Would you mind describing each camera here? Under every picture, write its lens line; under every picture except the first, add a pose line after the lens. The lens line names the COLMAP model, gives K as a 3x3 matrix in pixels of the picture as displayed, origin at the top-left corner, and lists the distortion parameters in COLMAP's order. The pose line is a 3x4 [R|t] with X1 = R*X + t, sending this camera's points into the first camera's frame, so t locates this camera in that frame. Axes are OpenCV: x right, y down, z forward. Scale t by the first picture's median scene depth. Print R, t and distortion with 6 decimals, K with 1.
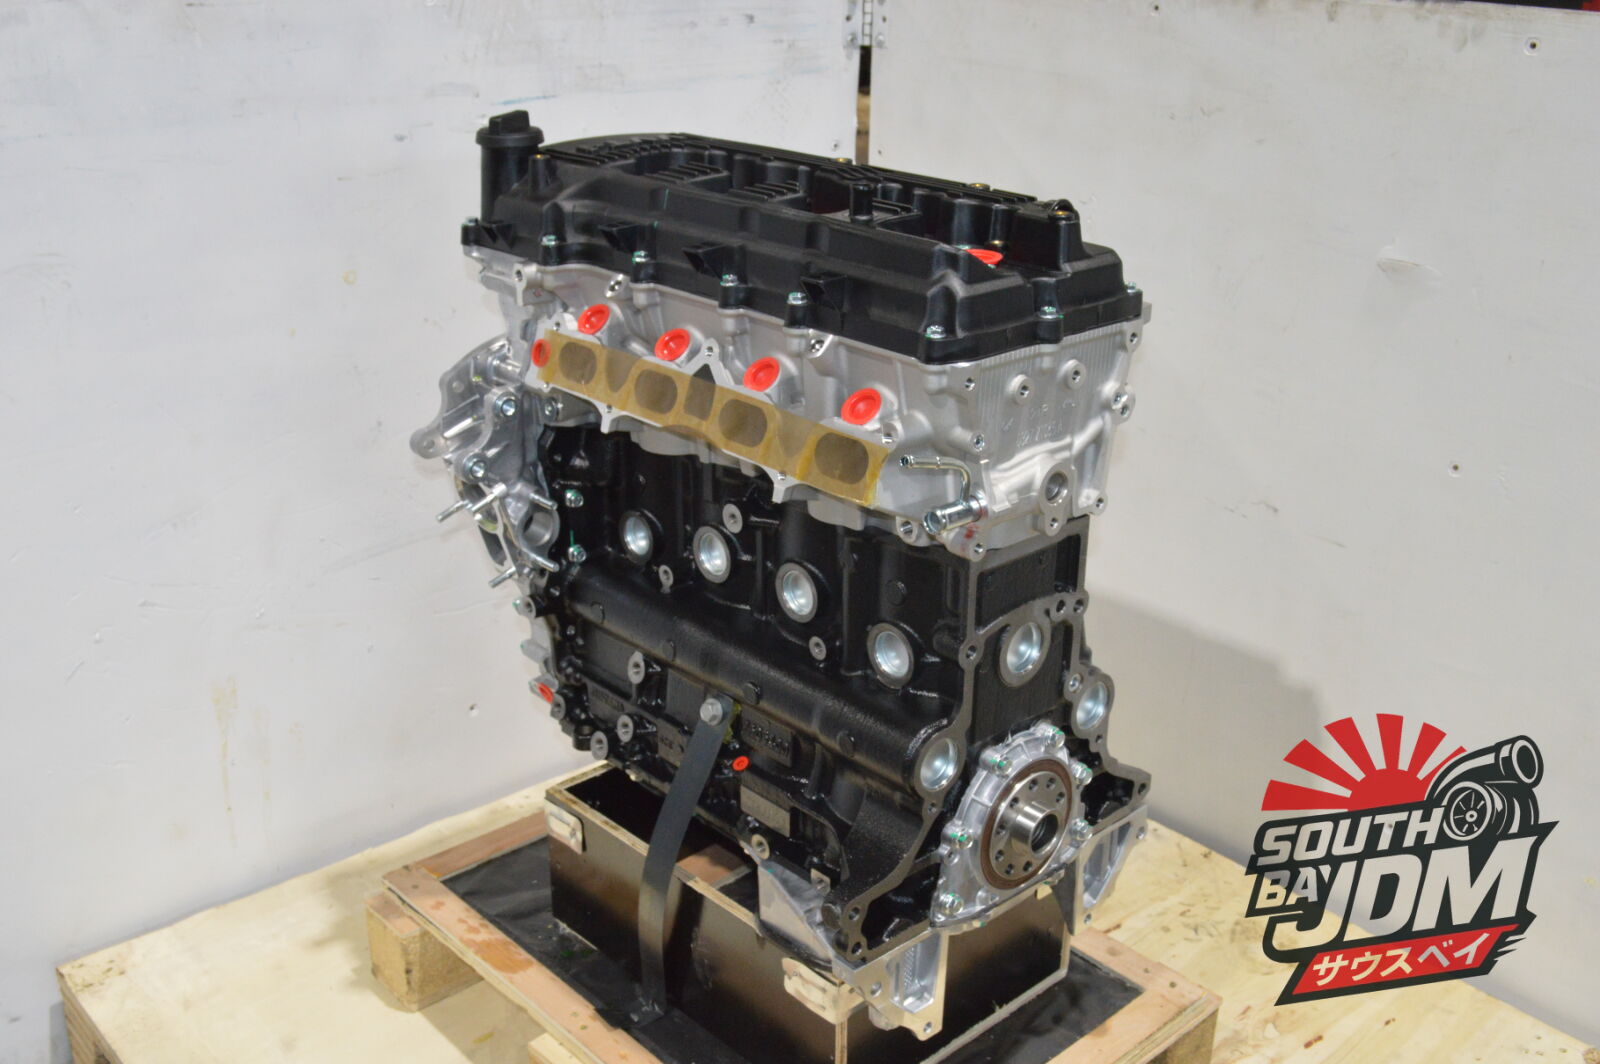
lens RADIAL K [[1649.6, 0, 798.9], [0, 1649.6, 533.6], [0, 0, 1]] dist [-0.051003, 0.000000]
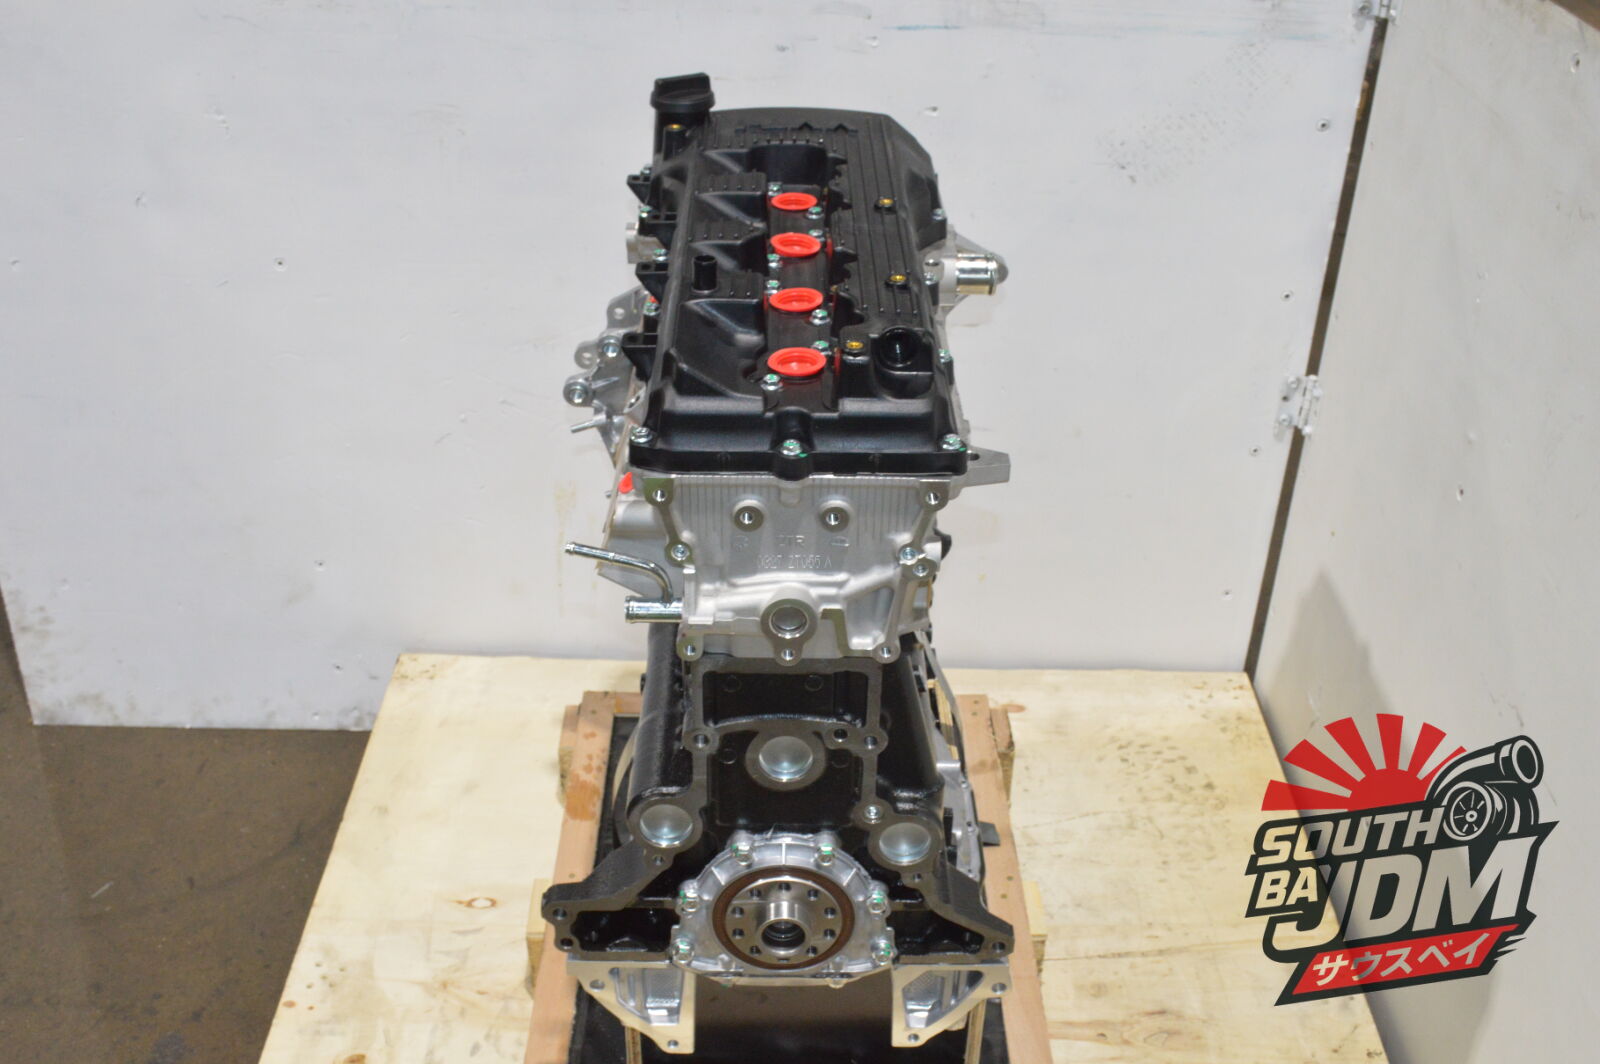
lens RADIAL K [[1649.6, 0, 809.3], [0, 1649.6, 532.8], [0, 0, 1]] dist [-0.051003, 0.000000]
pose [[0.749822, 0.351958, -0.560262, 0.459775], [-0.261506, 0.935479, 0.237685, -0.205863], [0.607768, -0.031710, 0.793481, 0.175962]]
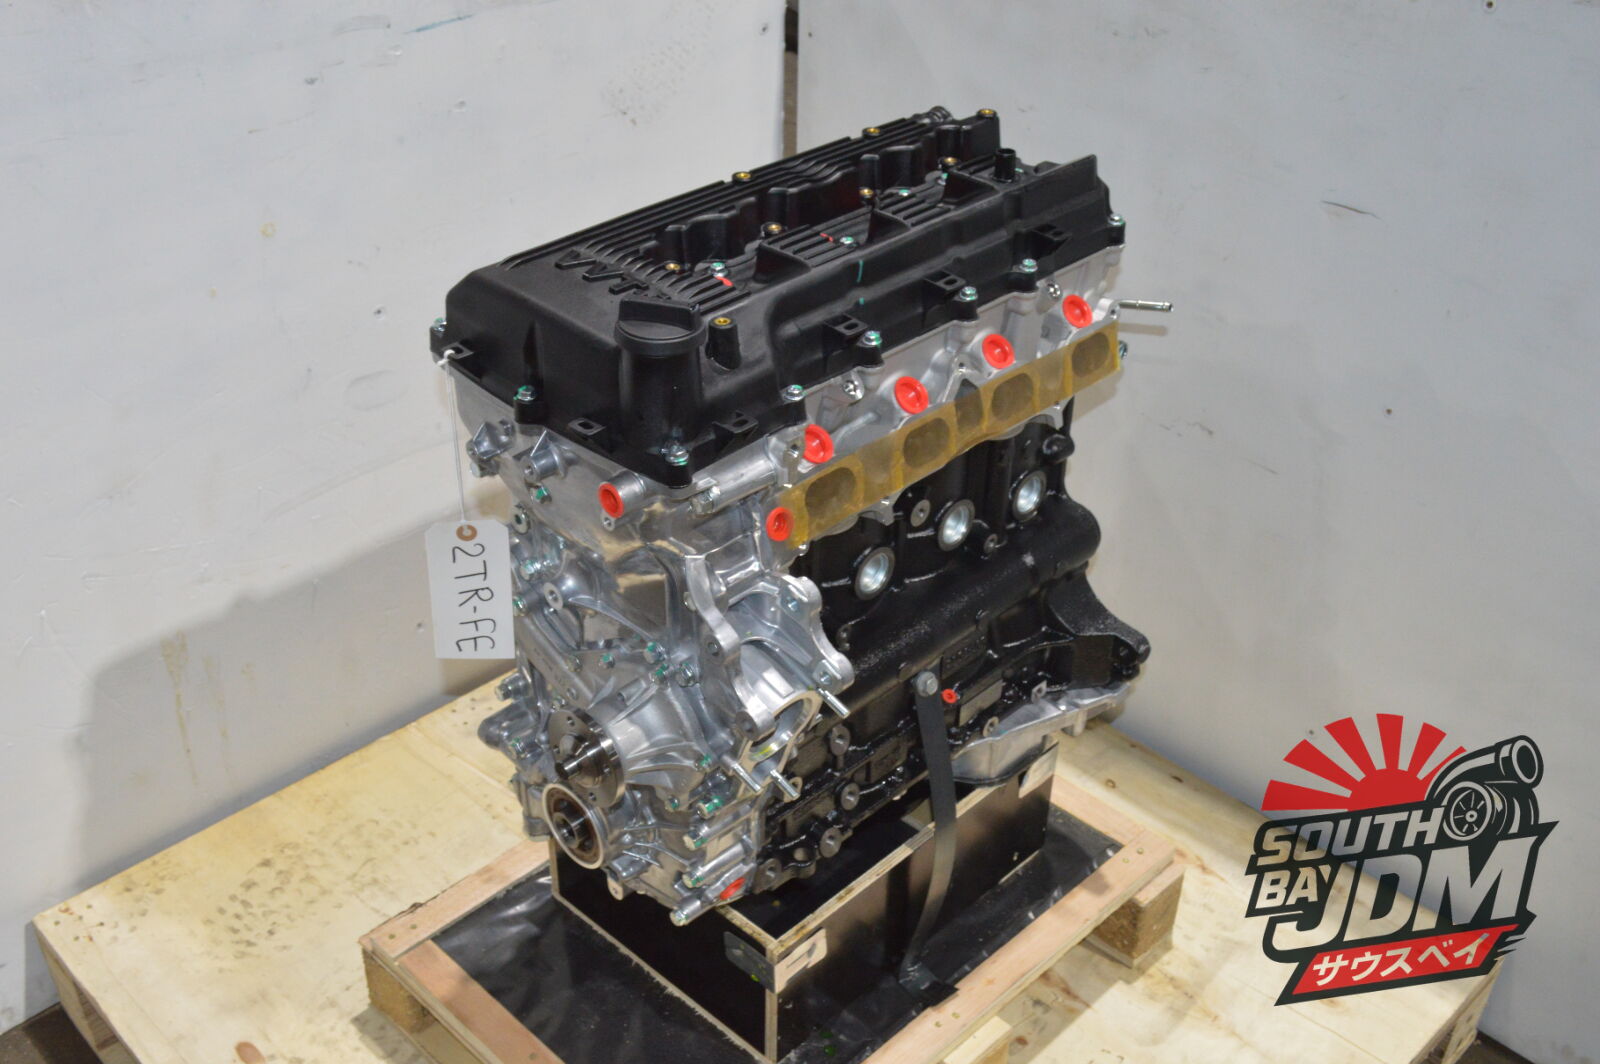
lens RADIAL K [[1649.6, 0, 797.8], [0, 1649.6, 517.4], [0, 0, 1]] dist [-0.051003, 0.000000]
pose [[0.998538, -0.031524, 0.043913, -0.010888], [0.022968, 0.982795, 0.183268, -0.159971], [-0.048935, -0.181992, 0.982082, 0.009955]]
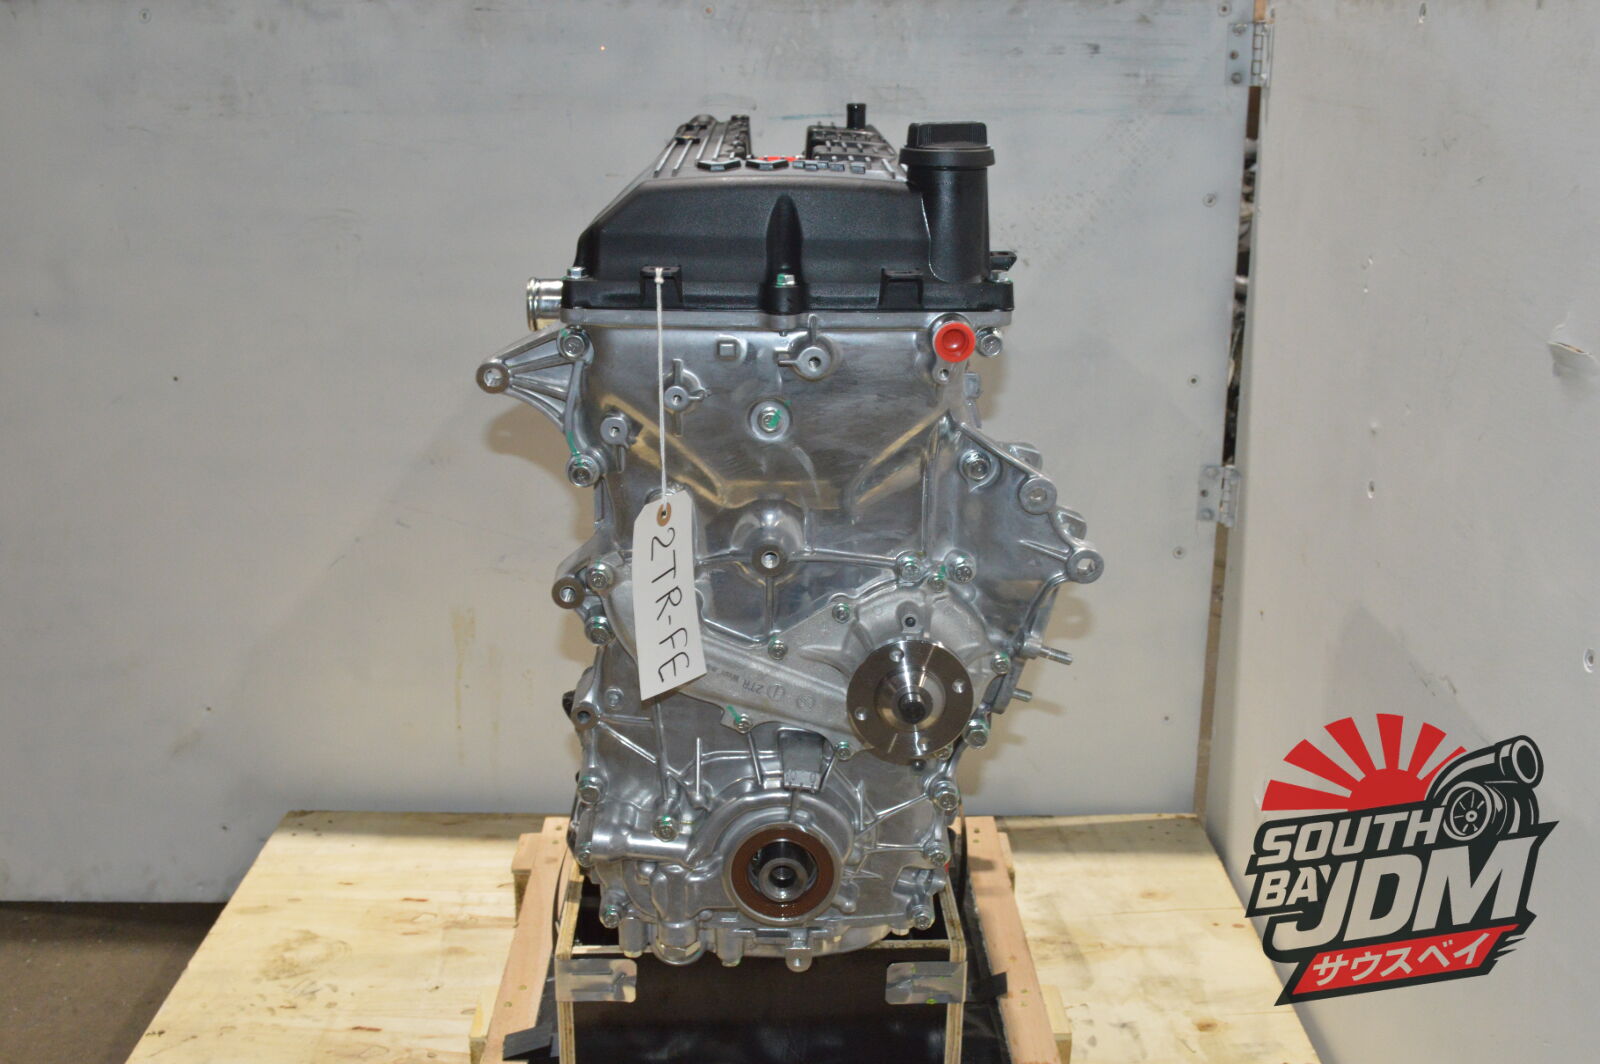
lens RADIAL K [[1649.6, 0, 788.2], [0, 1649.6, 539.4], [0, 0, 1]] dist [-0.051003, 0.000000]
pose [[0.746416, 0.182636, -0.639928, 0.540261], [-0.237075, 0.971491, 0.000739, -0.010895], [0.621819, 0.151160, 0.768435, 0.269167]]
